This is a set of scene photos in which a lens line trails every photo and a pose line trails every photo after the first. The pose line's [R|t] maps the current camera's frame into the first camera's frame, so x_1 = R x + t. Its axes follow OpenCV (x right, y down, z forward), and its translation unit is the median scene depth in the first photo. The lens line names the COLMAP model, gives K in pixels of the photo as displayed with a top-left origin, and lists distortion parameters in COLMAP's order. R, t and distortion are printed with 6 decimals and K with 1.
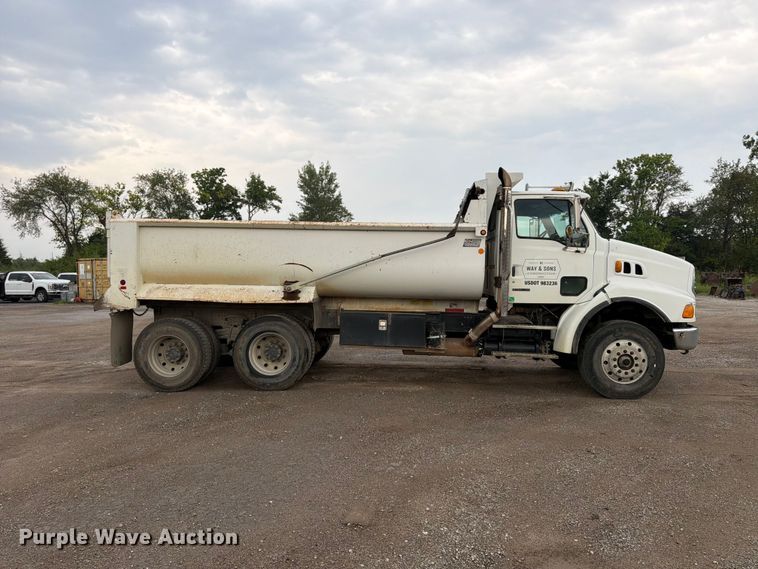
lens RADIAL K [[551.8, 0, 379.0], [0, 551.8, 284.5], [0, 0, 1]] dist [0.005295, -0.004964]
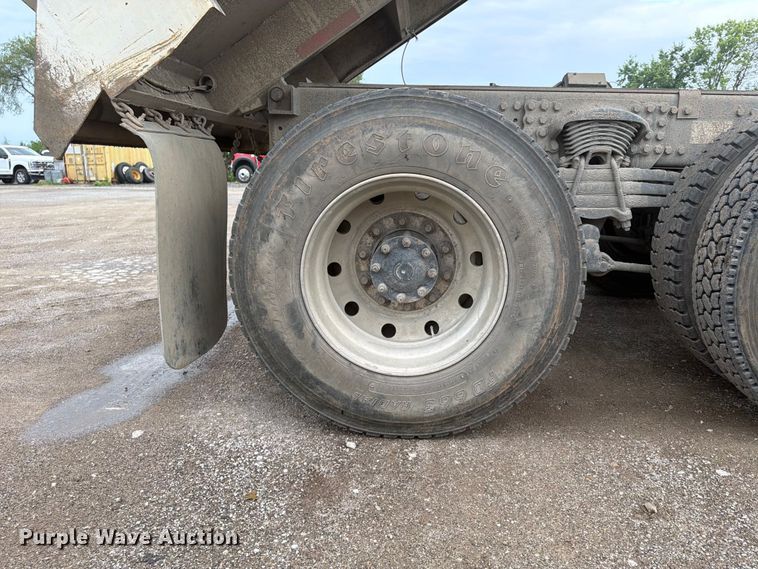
lens RADIAL K [[551.8, 0, 379.0], [0, 551.8, 284.5], [0, 0, 1]] dist [0.005295, -0.004964]
pose [[0.999909, 0.013487, 0.000804, -0.086562], [-0.013406, 0.982945, 0.183410, 0.020842], [0.001683, -0.183404, 0.983036, 0.176660]]
